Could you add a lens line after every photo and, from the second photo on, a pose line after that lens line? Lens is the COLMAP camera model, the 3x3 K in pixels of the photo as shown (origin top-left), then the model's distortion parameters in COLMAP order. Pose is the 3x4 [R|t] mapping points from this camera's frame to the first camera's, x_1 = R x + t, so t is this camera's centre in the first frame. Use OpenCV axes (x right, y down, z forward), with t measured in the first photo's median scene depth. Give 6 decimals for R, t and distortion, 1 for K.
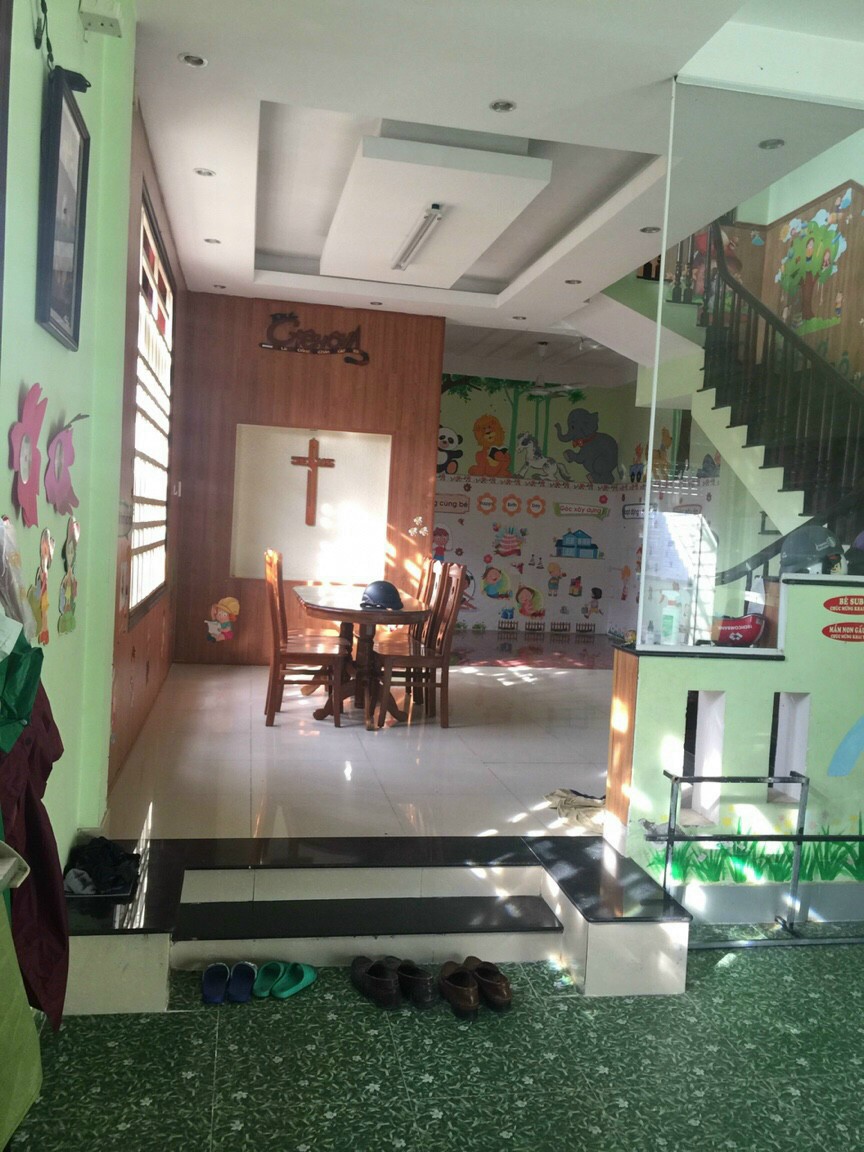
lens RADIAL K [[968.1, 0, 432.1], [0, 968.1, 576.0], [0, 0, 1]] dist [-0.000712, 0.000112]
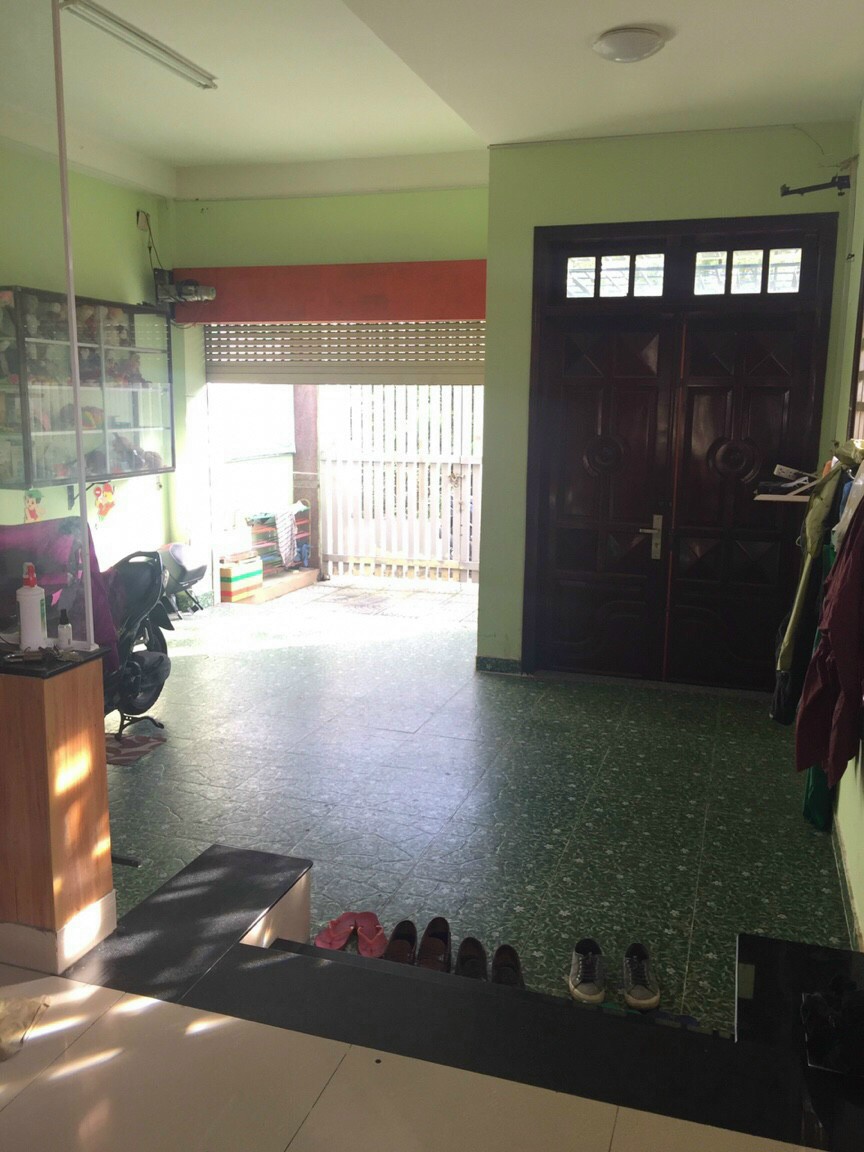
lens RADIAL K [[968.1, 0, 432.3], [0, 968.1, 575.4], [0, 0, 1]] dist [-0.000712, 0.000112]
pose [[-0.873048, -0.141766, 0.466571, -0.415949], [-0.025210, 0.968650, 0.247148, -0.200061], [-0.486981, 0.204009, -0.849252, 1.961972]]
